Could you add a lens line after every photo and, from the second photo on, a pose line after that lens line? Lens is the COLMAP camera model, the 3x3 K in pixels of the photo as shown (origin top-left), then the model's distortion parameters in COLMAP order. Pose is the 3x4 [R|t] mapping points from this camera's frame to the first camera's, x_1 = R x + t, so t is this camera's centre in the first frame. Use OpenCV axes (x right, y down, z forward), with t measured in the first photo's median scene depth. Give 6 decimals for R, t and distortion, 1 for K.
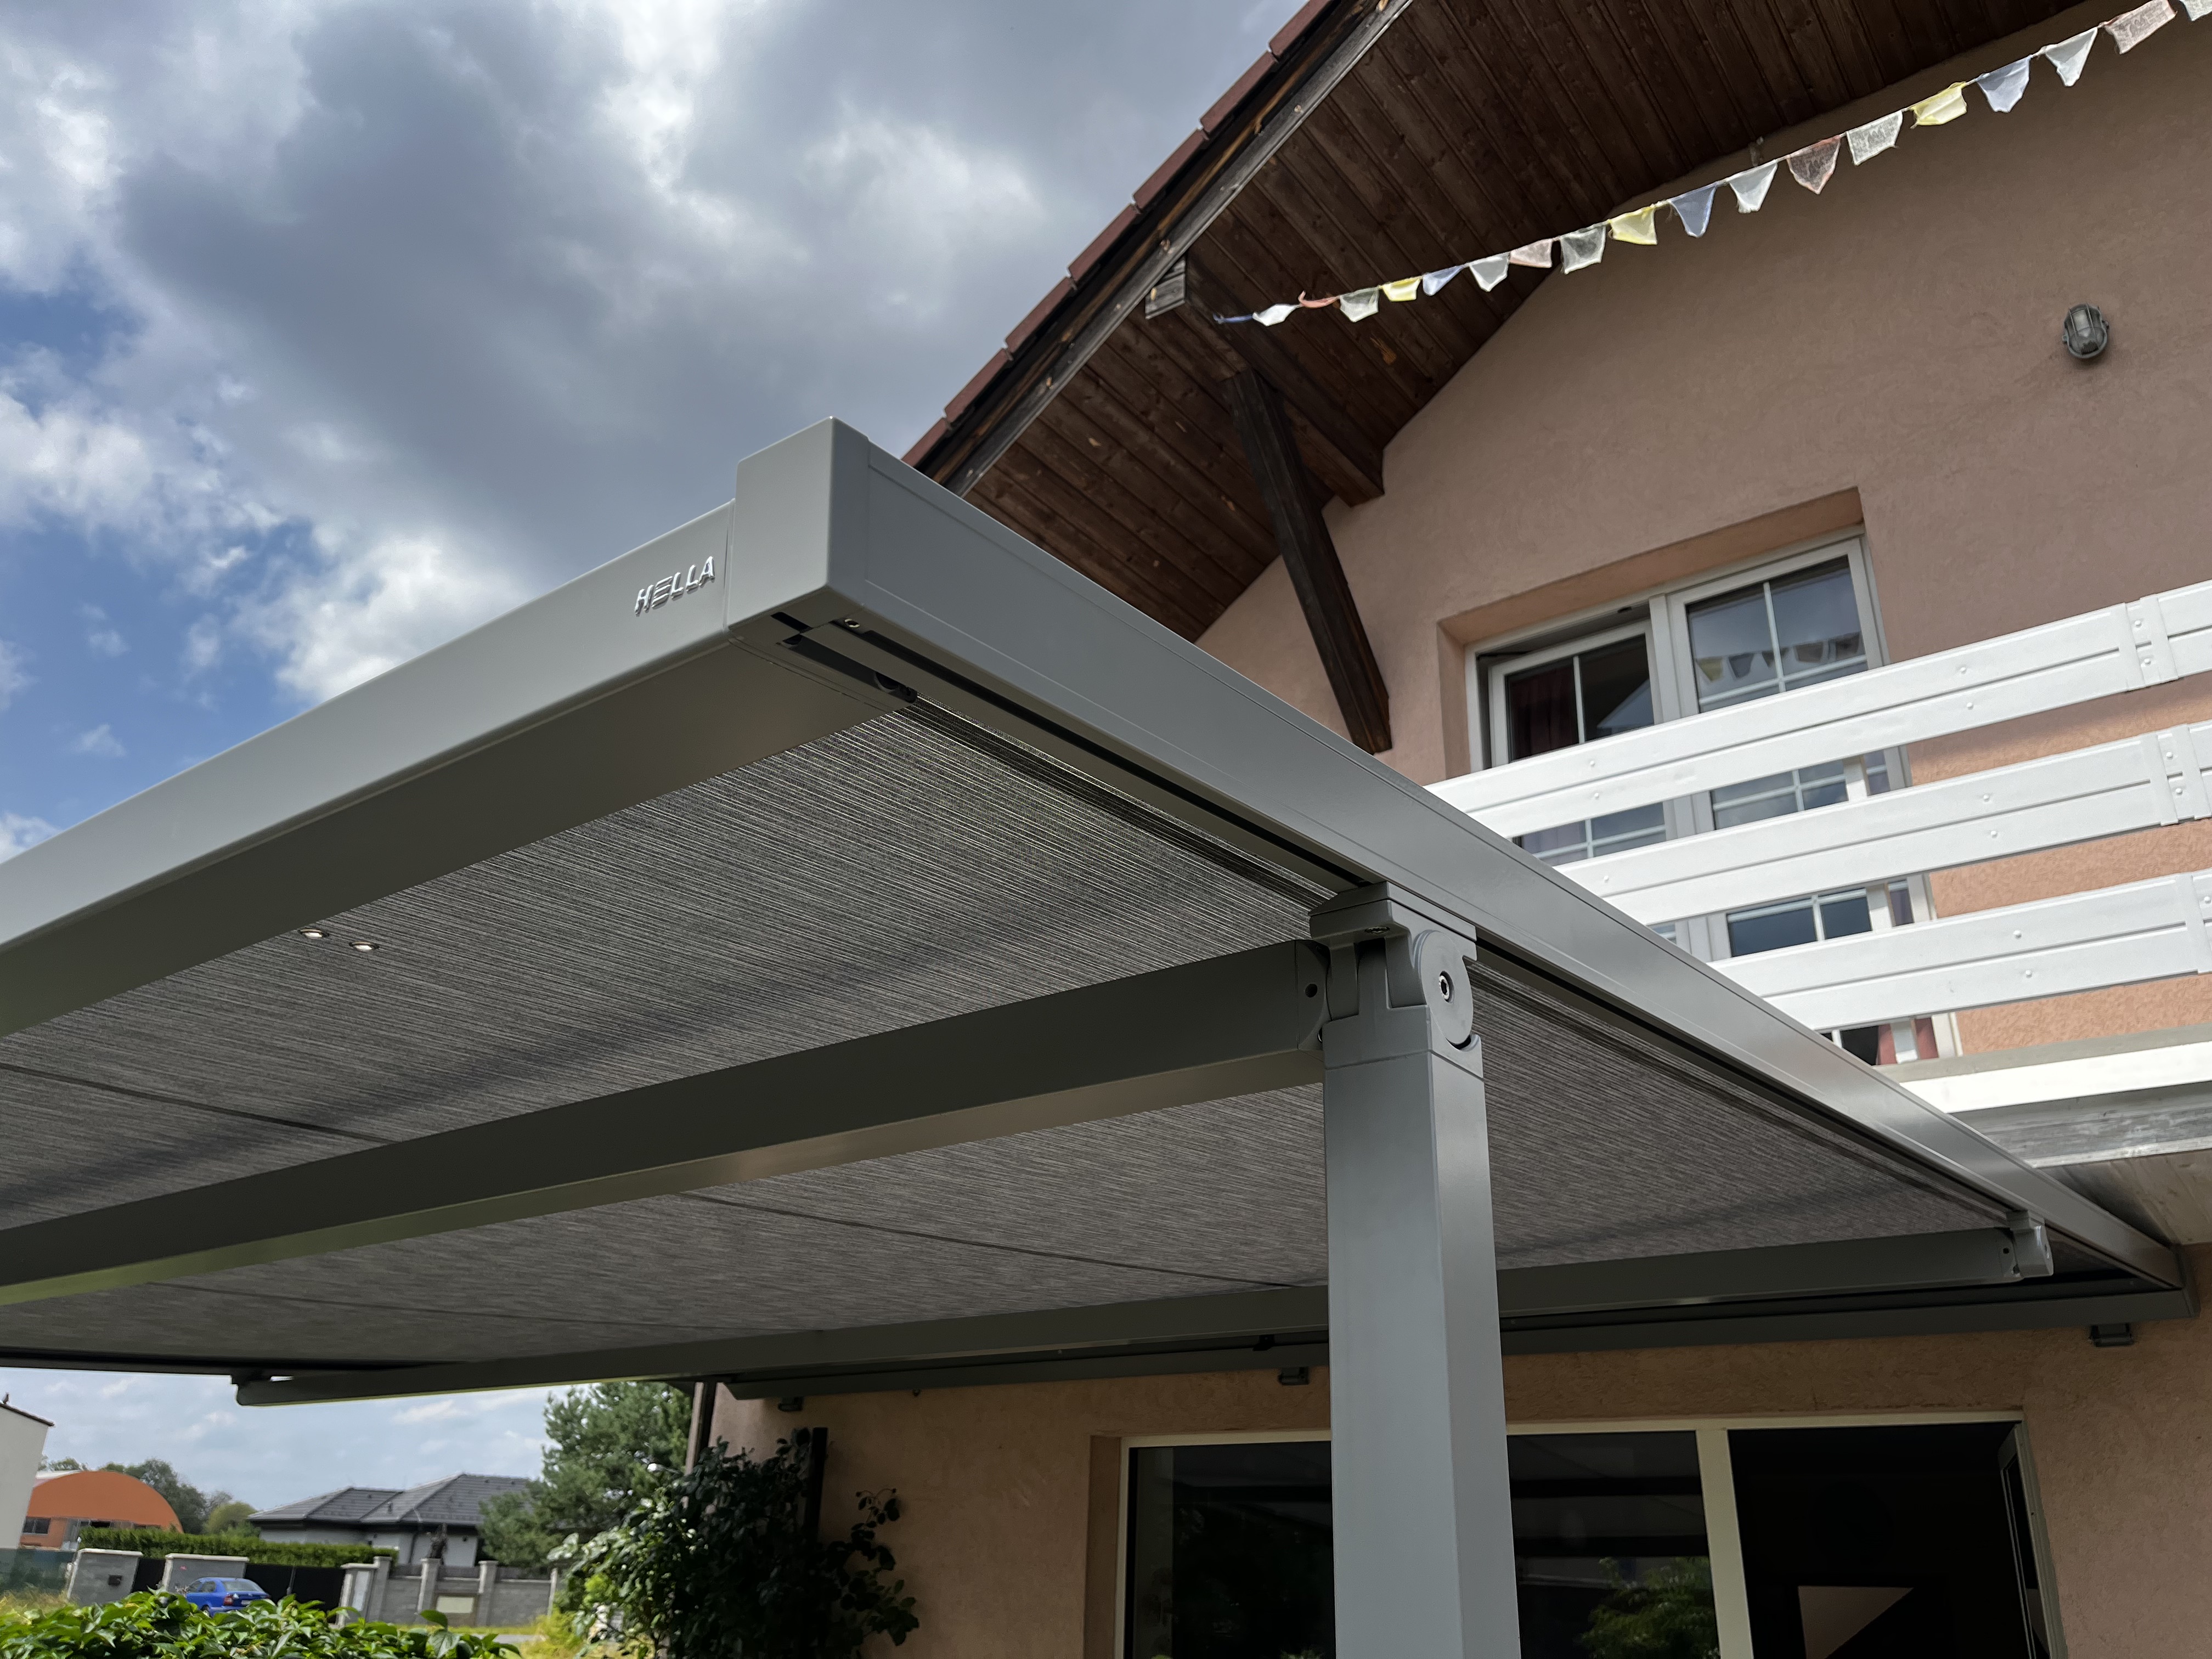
lens RADIAL K [[1702.8, 0, 1129.3], [0, 1702.8, 835.9], [0, 0, 1]] dist [0.021678, 0.002008]
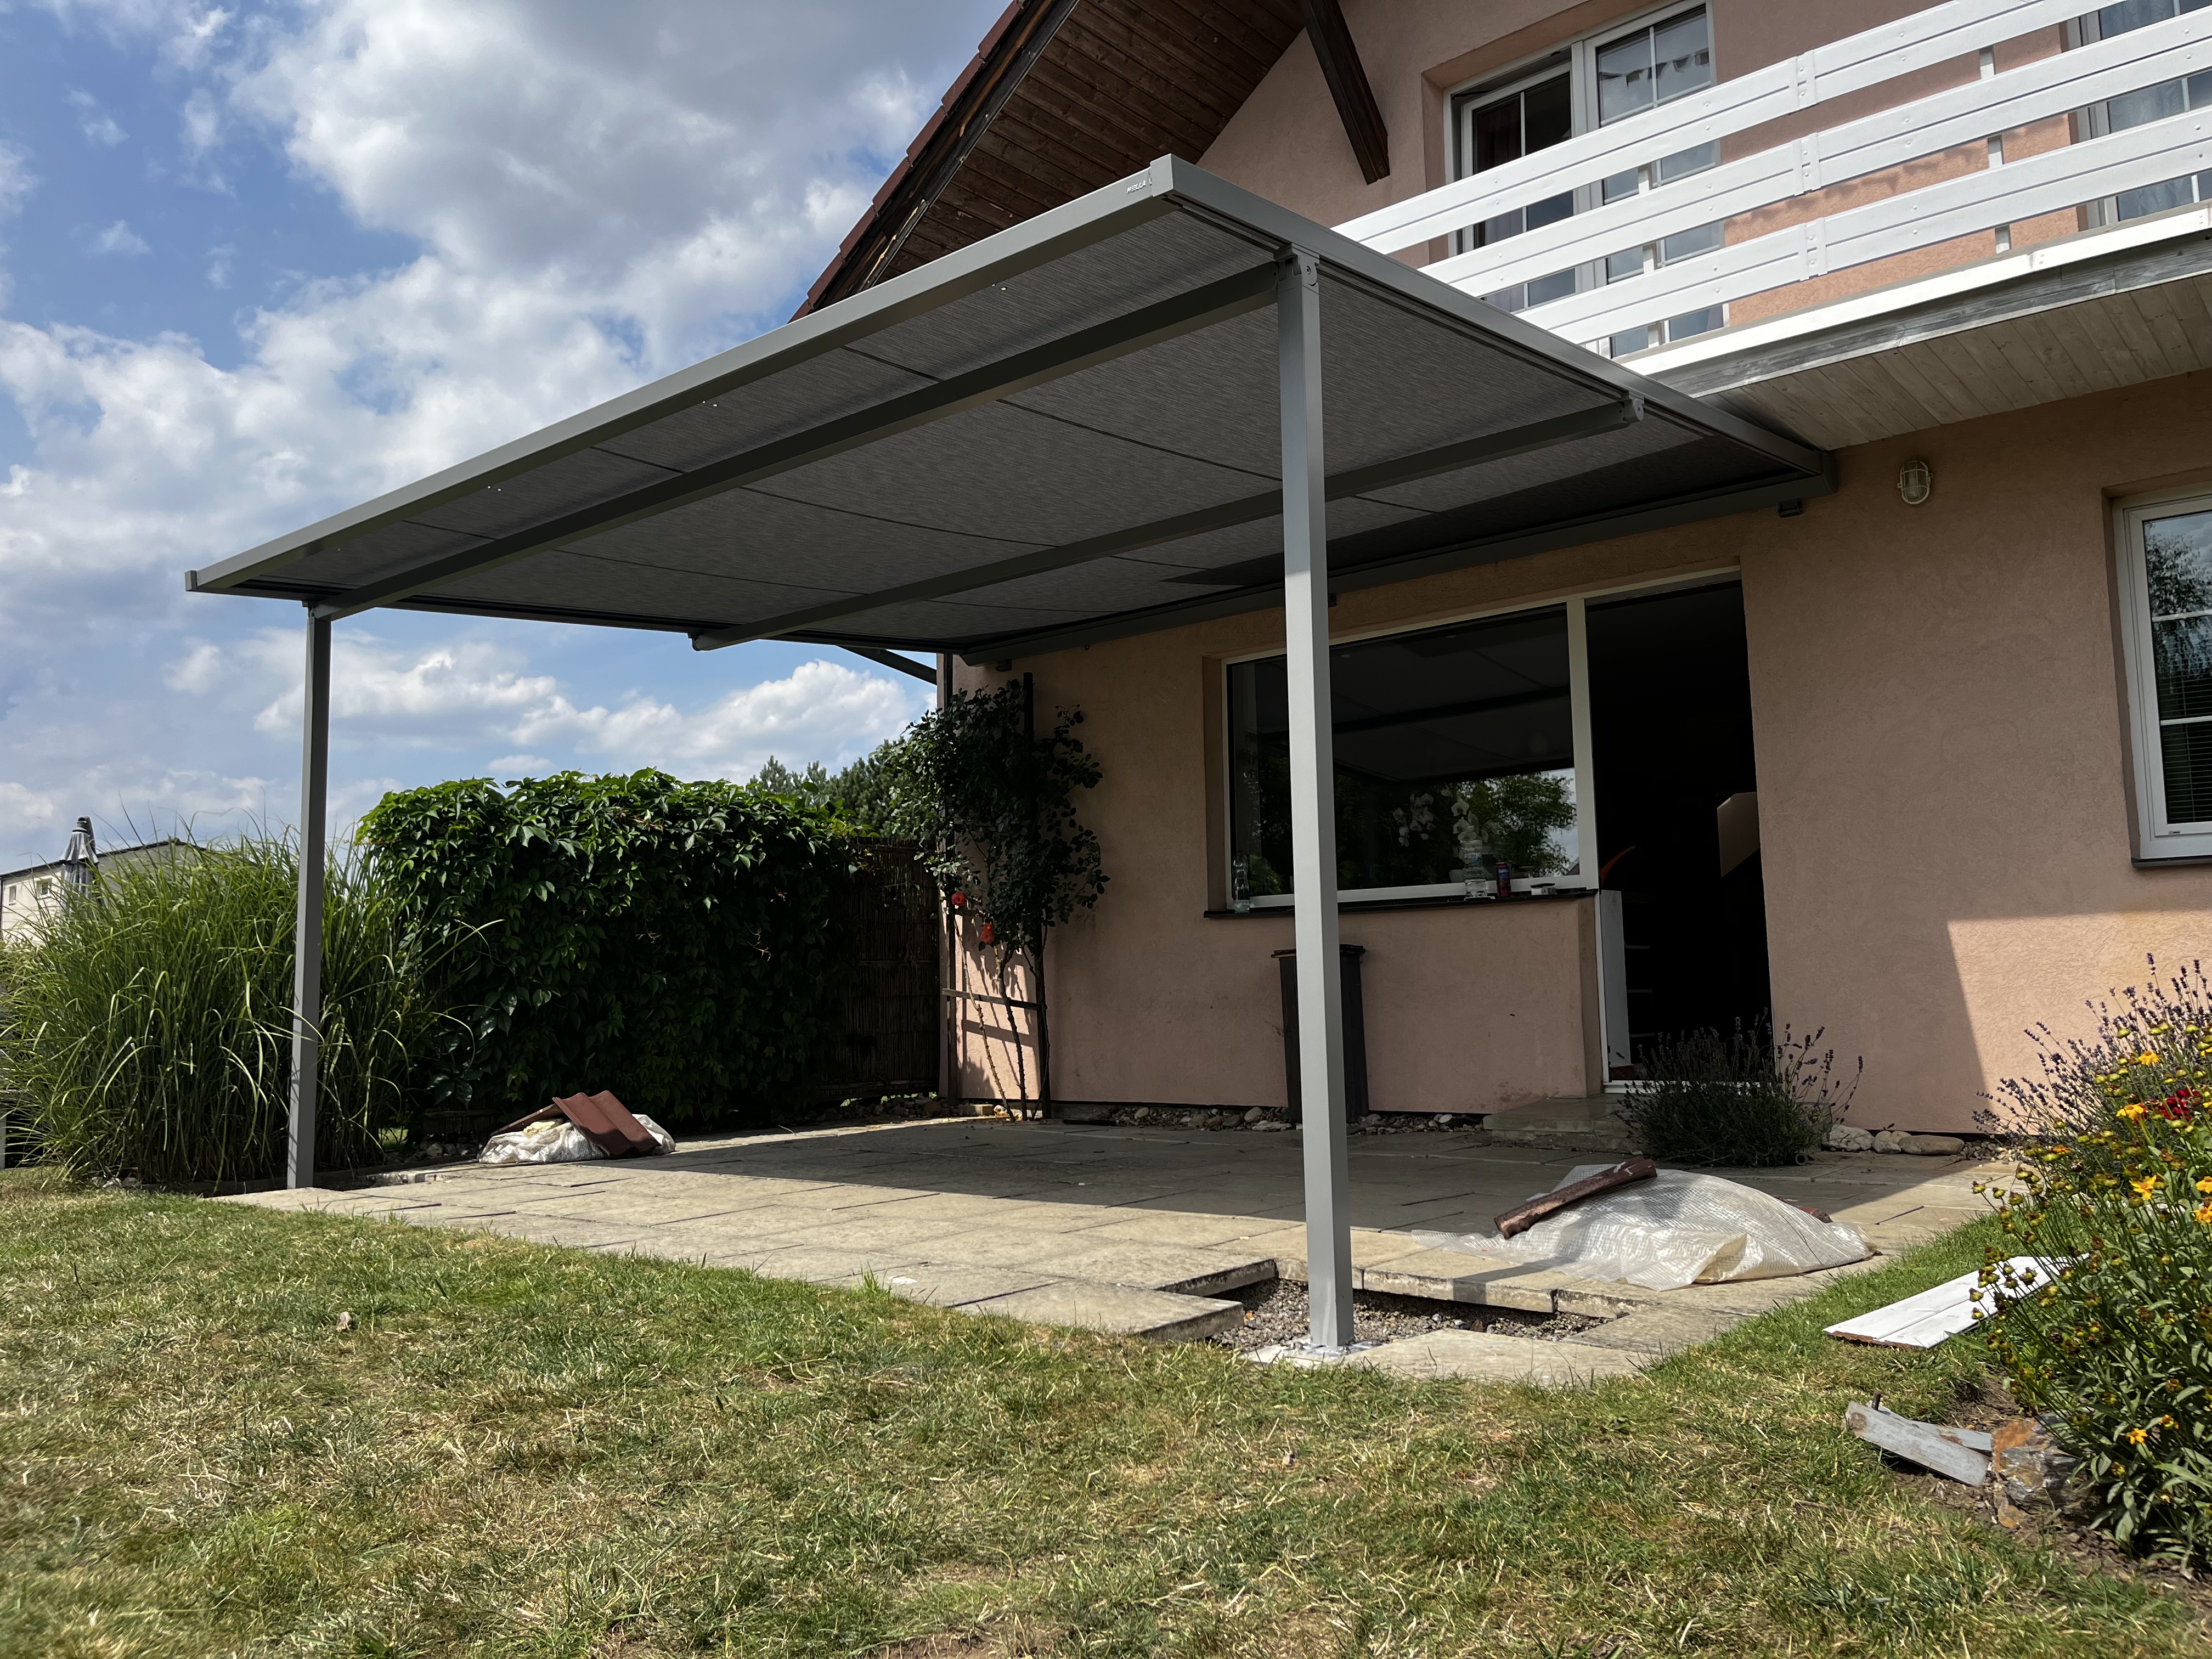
lens RADIAL K [[1694.3, 0, 1119.4], [0, 1694.3, 822.0], [0, 0, 1]] dist [0.094453, -0.137481]
pose [[0.996908, -0.052718, -0.058263, -0.015439], [0.068040, 0.950065, 0.304543, 0.011407], [0.039299, -0.307565, 0.950715, -0.554569]]
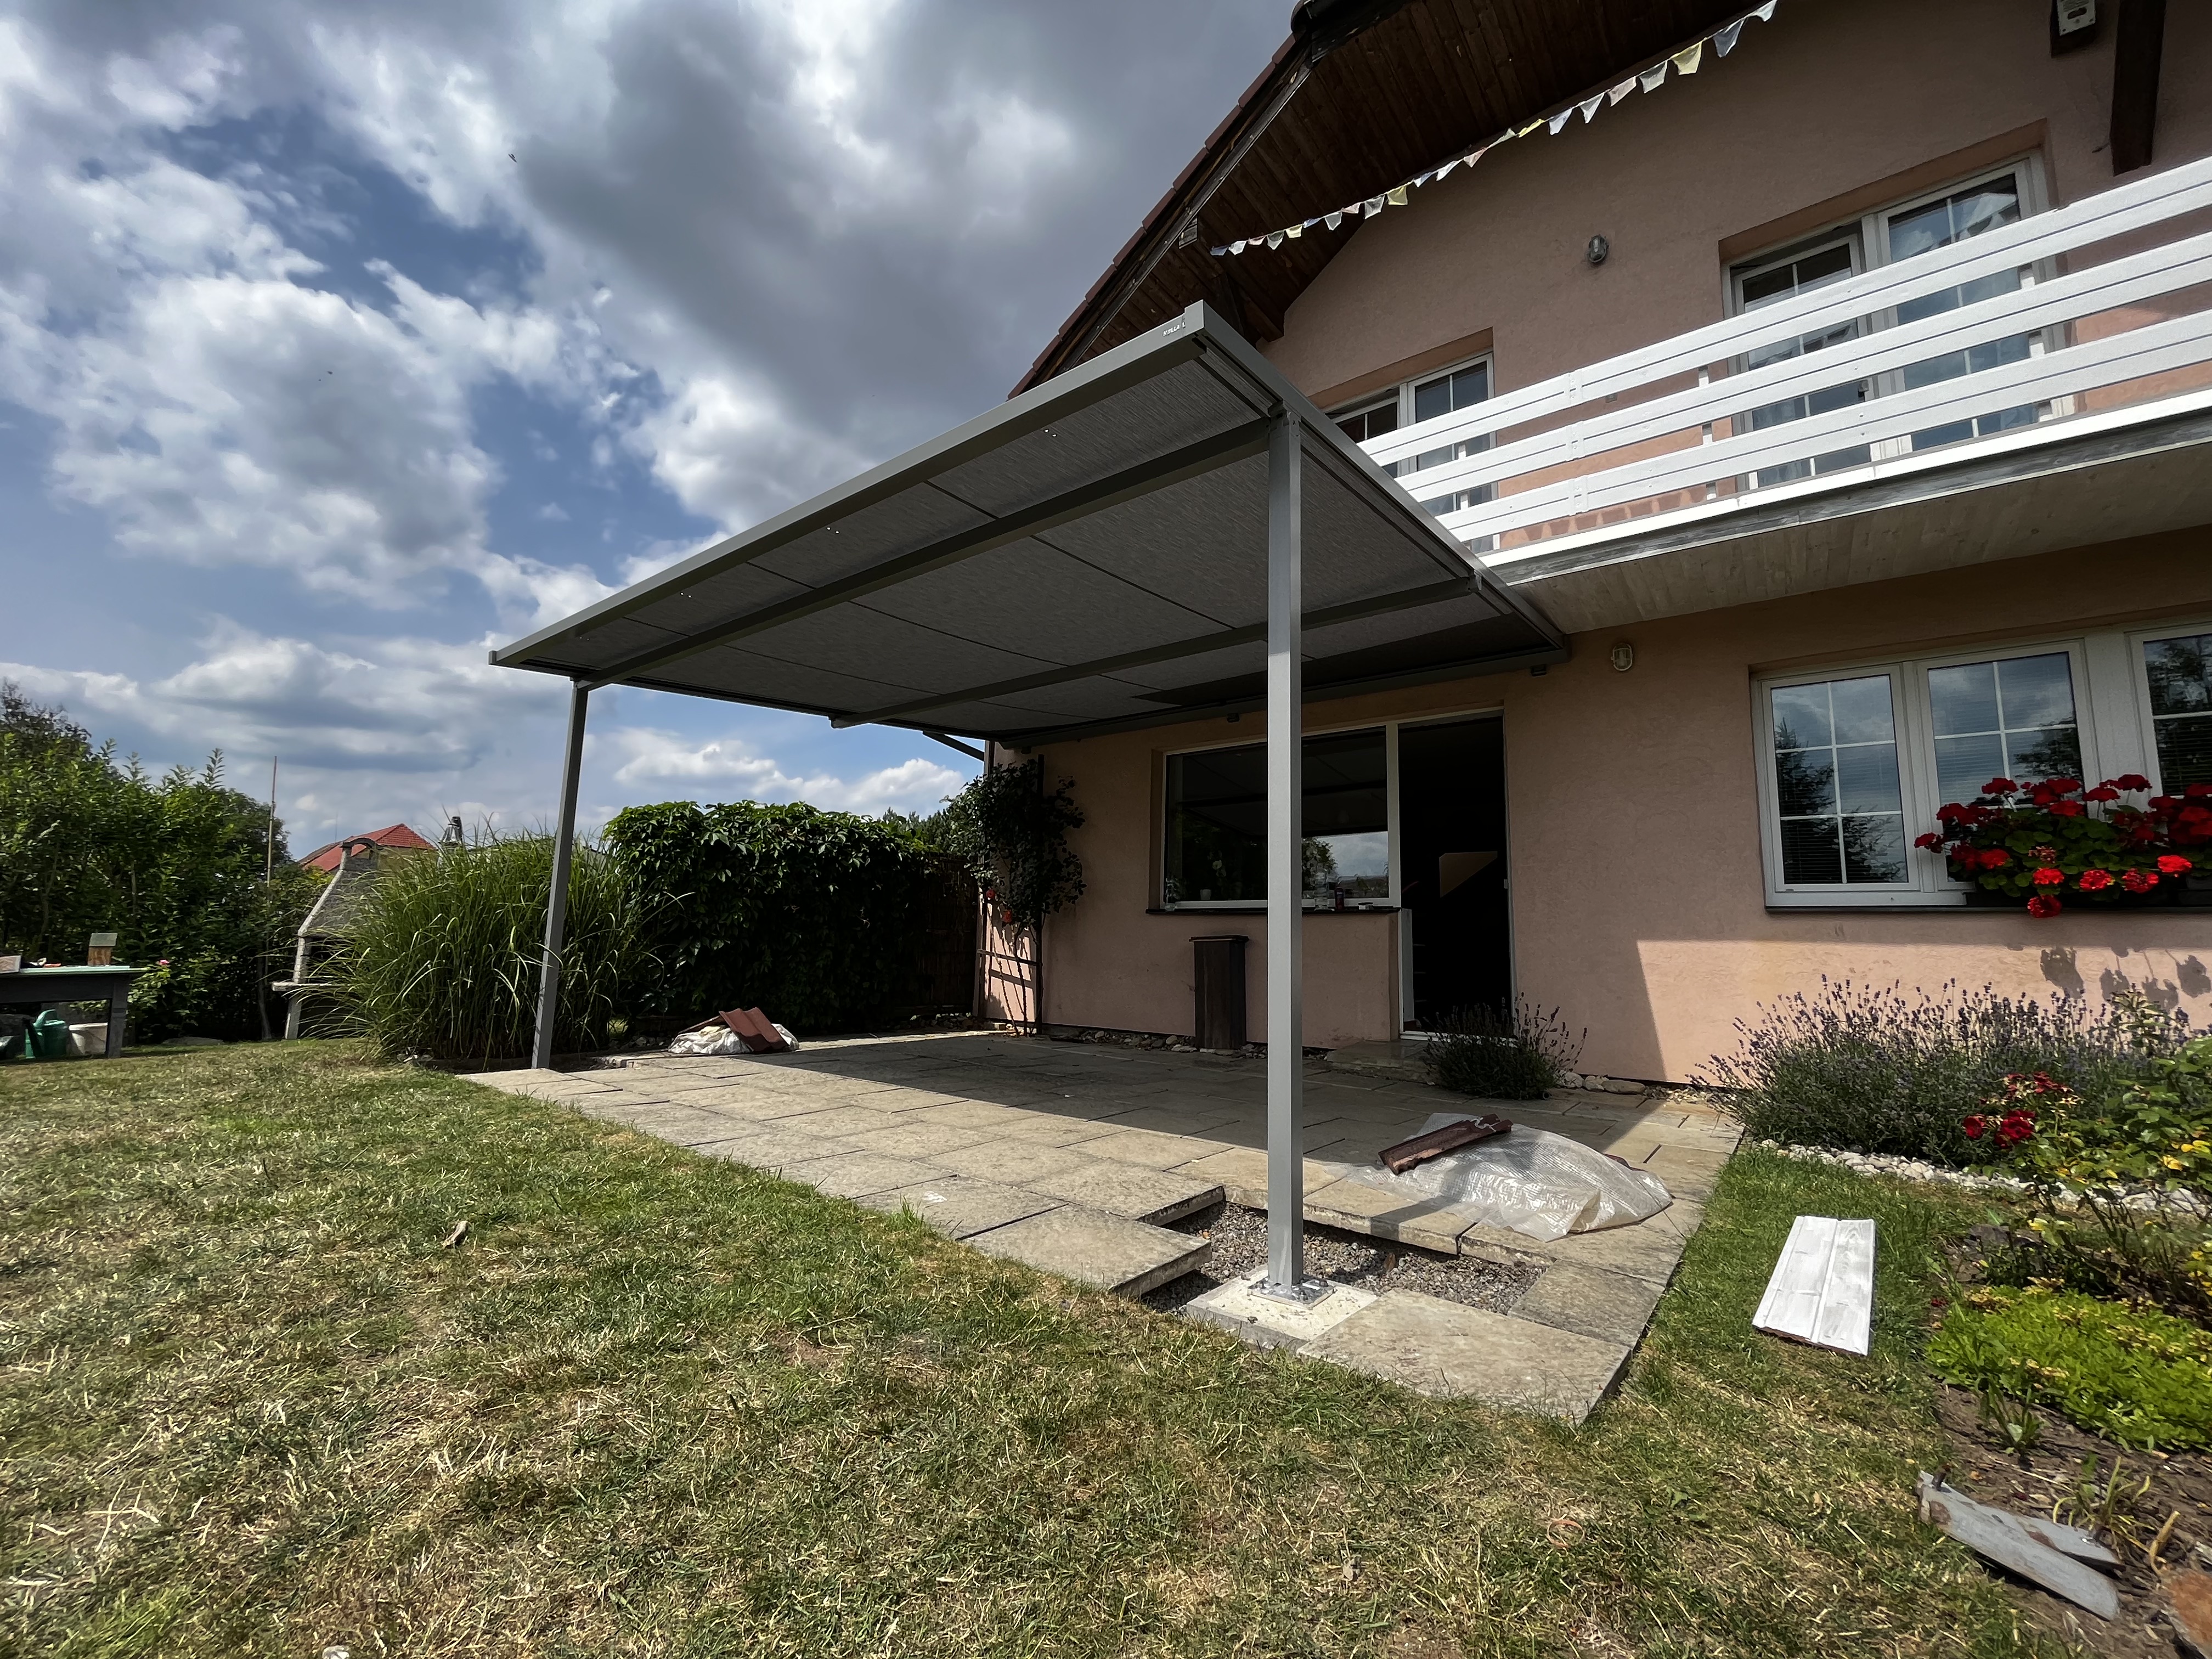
lens RADIAL K [[918.1, 0, 1106.0], [0, 918.1, 829.5], [0, 0, 1]] dist [0.004555, 0.000011]
pose [[0.999610, -0.003654, -0.027696, -0.053142], [0.011263, 0.959979, 0.279845, 0.082875], [0.025565, -0.280048, 0.959645, -0.347690]]
